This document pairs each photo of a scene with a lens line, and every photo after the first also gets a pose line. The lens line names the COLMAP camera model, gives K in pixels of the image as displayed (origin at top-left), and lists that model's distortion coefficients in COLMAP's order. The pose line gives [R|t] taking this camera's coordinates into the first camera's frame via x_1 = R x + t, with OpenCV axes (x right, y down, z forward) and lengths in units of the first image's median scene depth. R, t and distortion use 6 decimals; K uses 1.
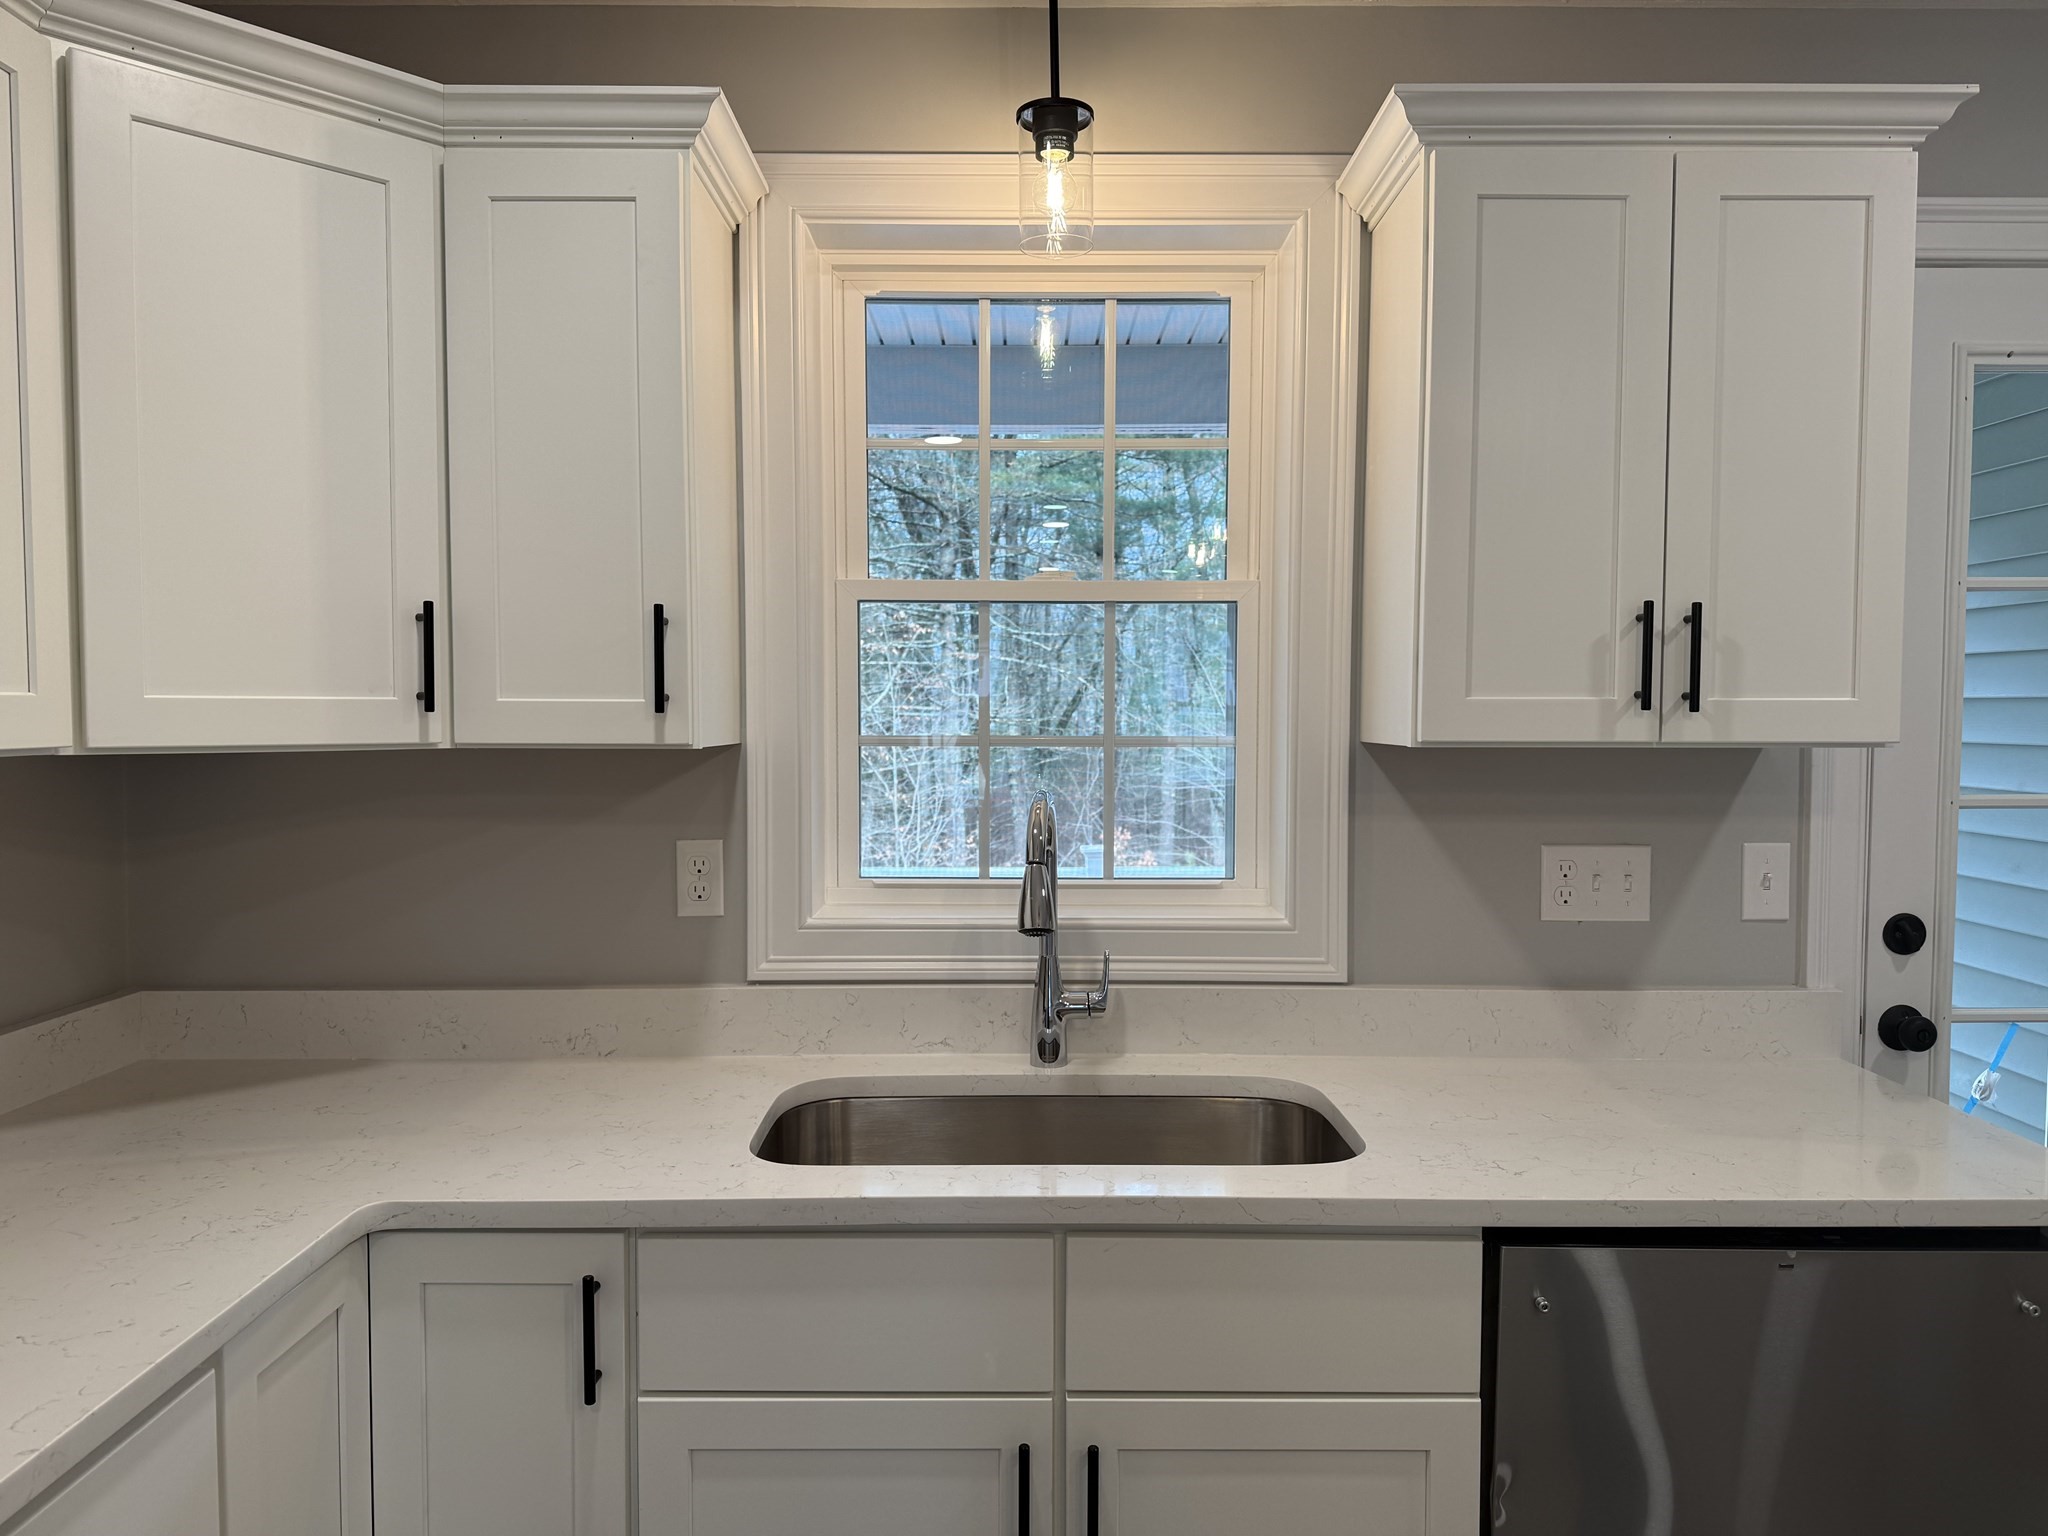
lens RADIAL K [[1439.9, 0, 1059.3], [0, 1439.9, 786.8], [0, 0, 1]] dist [0.022679, -0.027902]
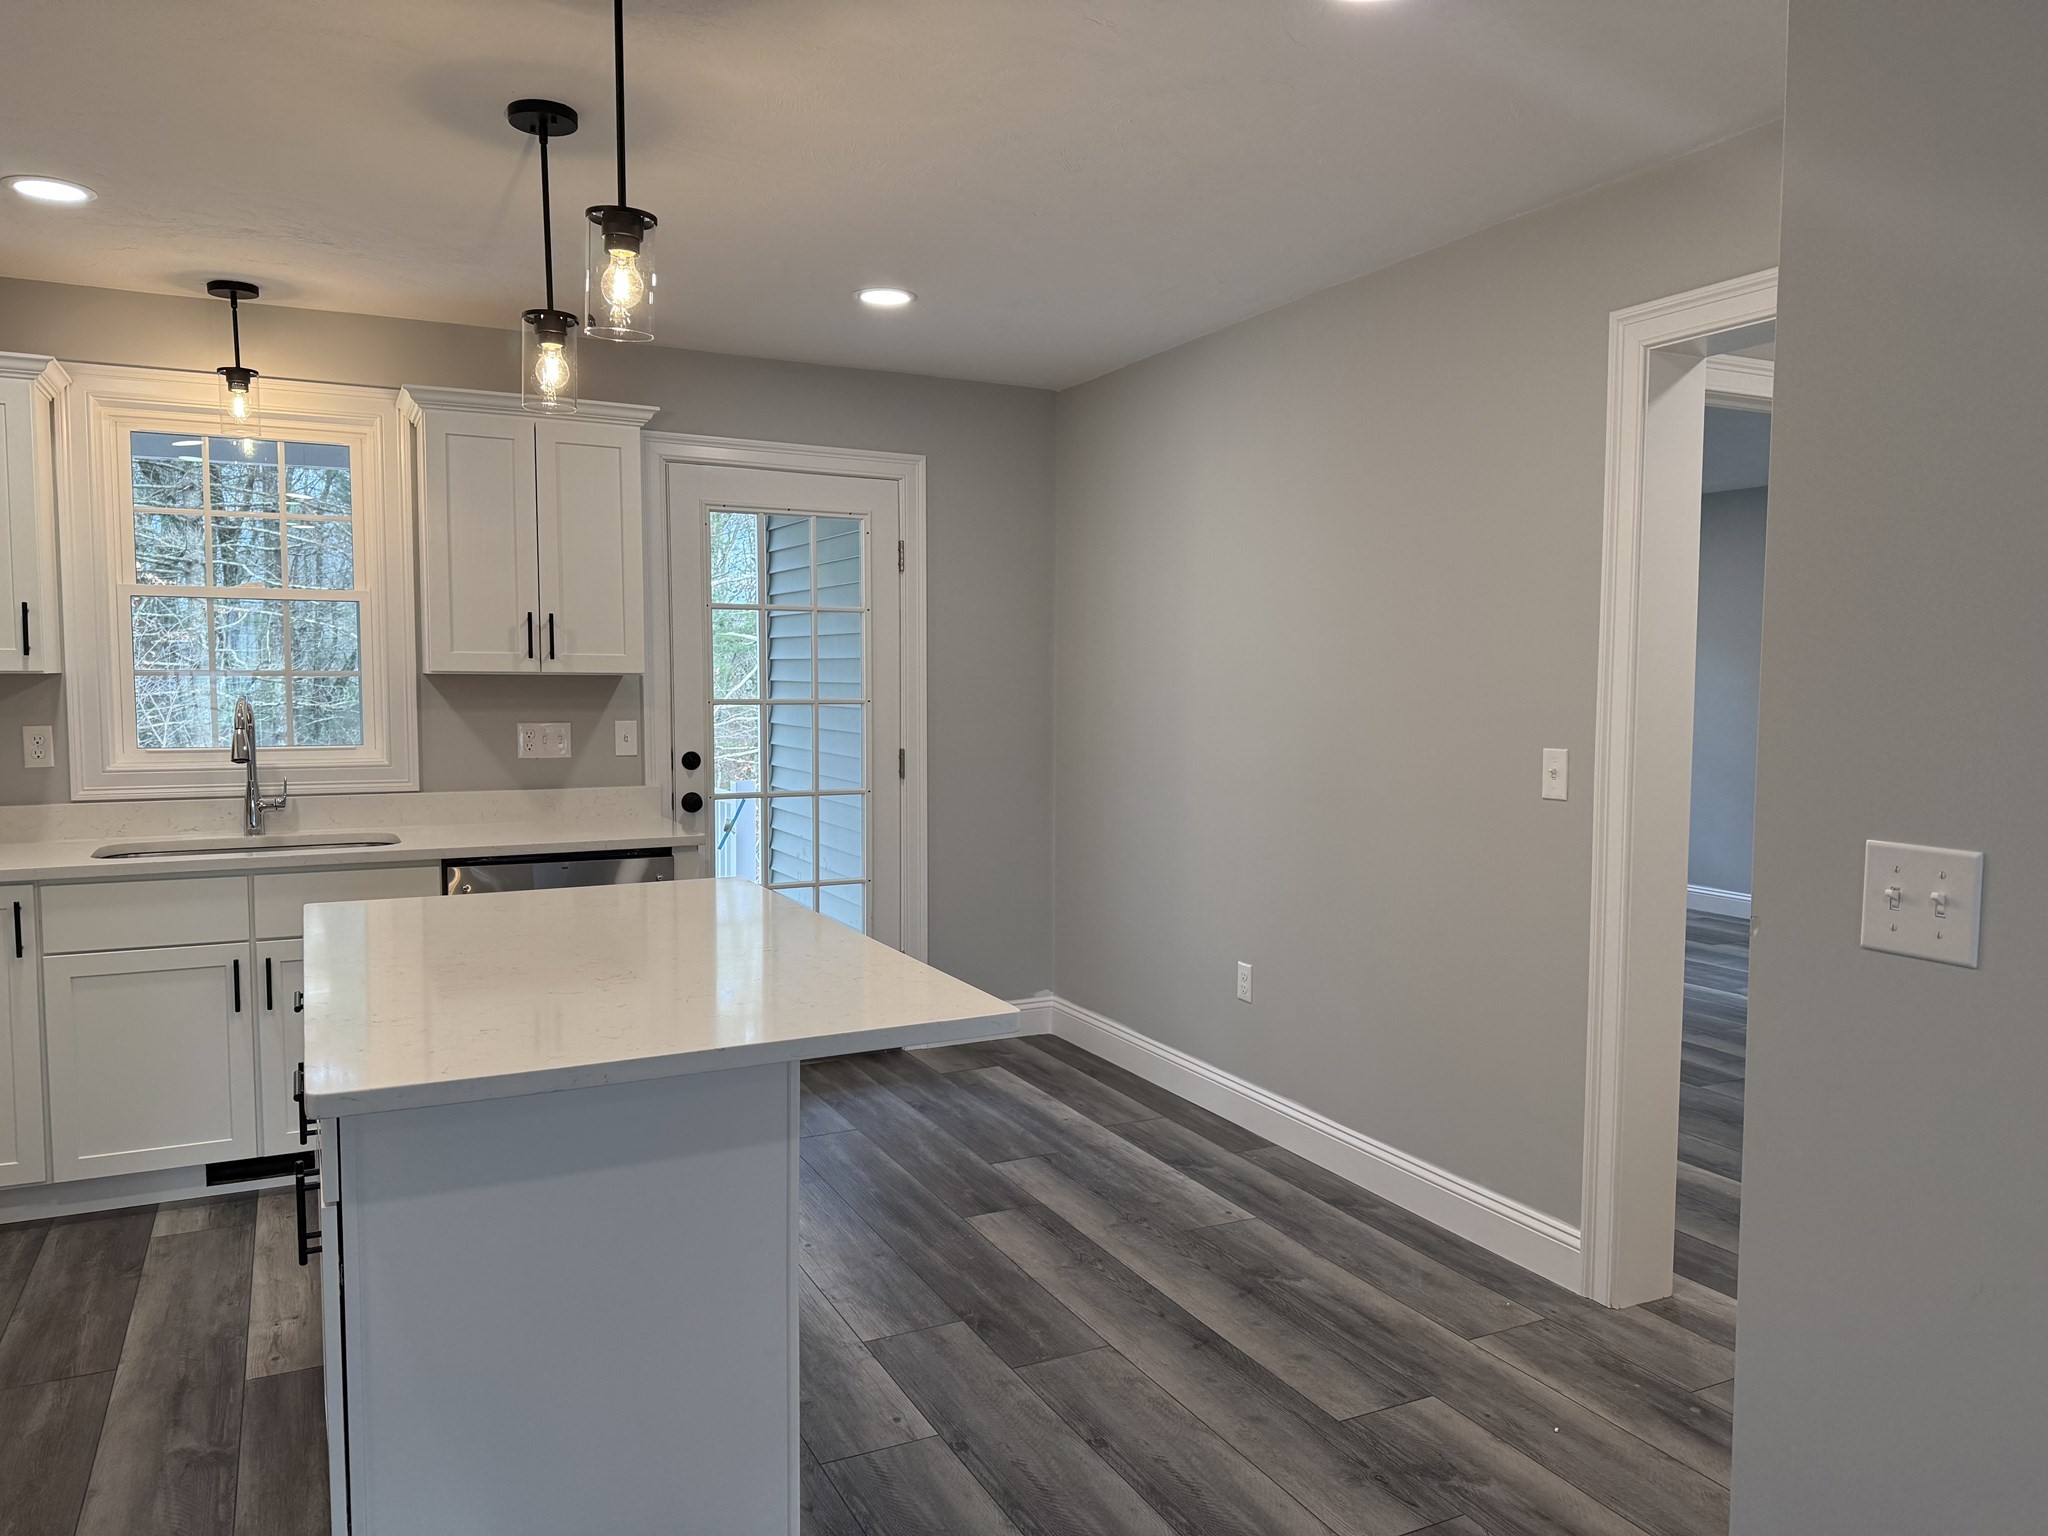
lens RADIAL K [[1439.9, 0, 1026.2], [0, 1439.9, 781.1], [0, 0, 1]] dist [0.022679, -0.027902]
pose [[0.904405, -0.029312, 0.425667, 0.106176], [0.019165, 0.999421, 0.028102, 0.080977], [-0.426244, -0.017258, 0.904443, -1.231304]]
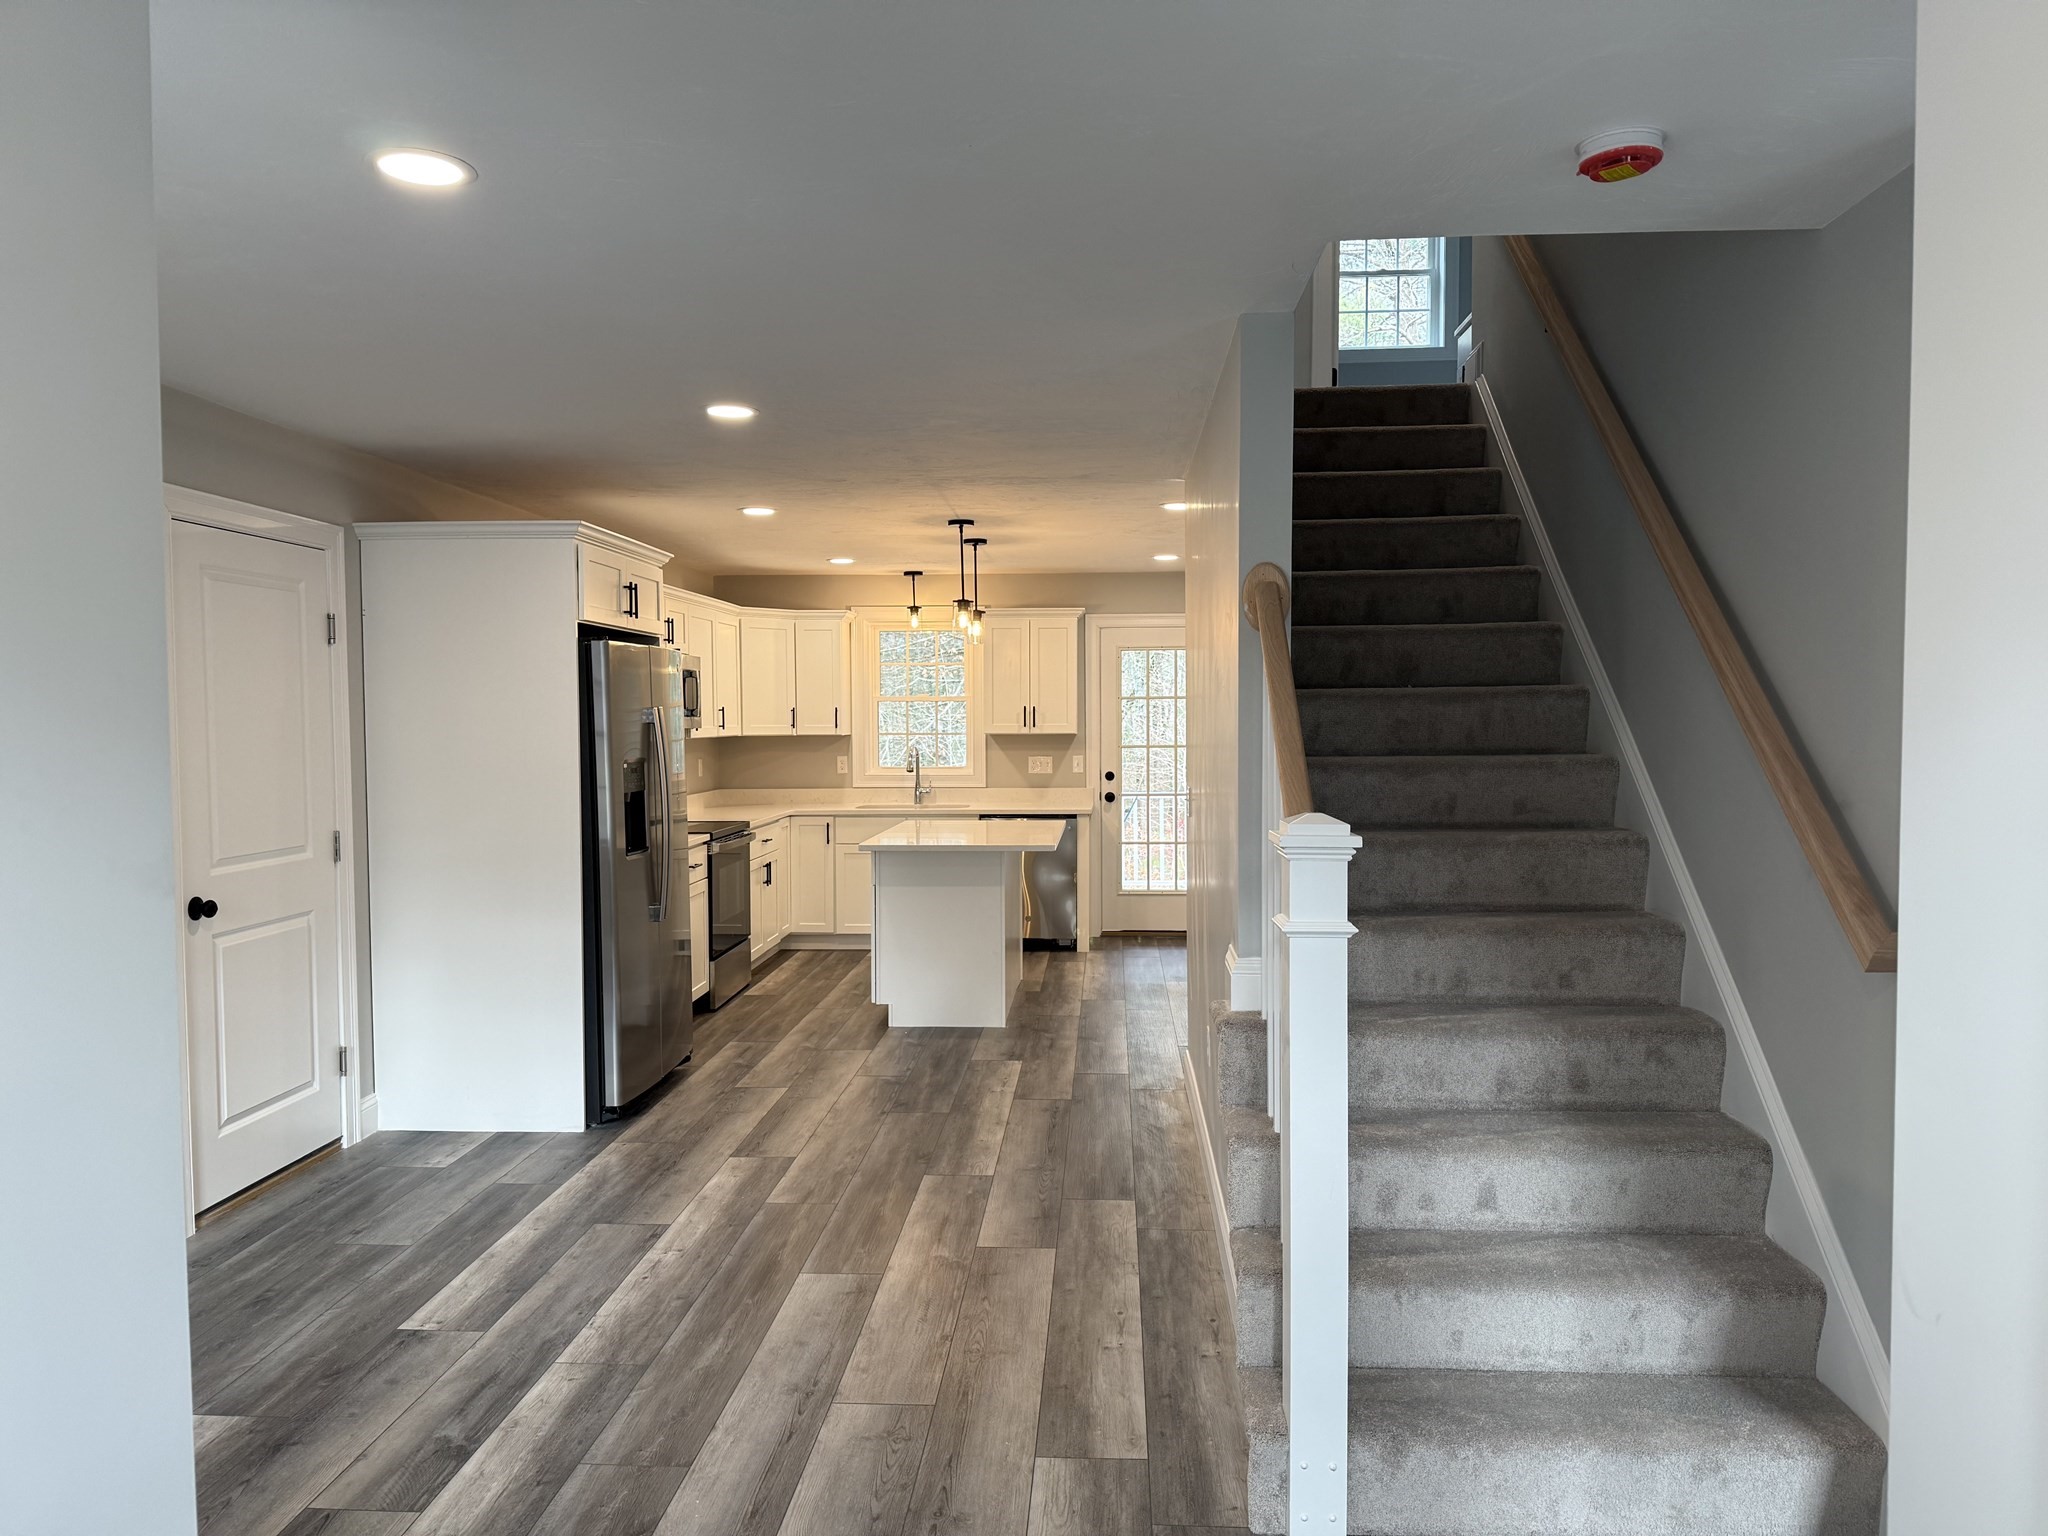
lens RADIAL K [[1439.9, 0, 1031.1], [0, 1439.9, 783.0], [0, 0, 1]] dist [0.022679, -0.027902]
pose [[0.997768, -0.001746, -0.066760, 0.641113], [0.001578, 0.999995, -0.002566, 0.134463], [0.066764, 0.002455, 0.997766, -3.452811]]
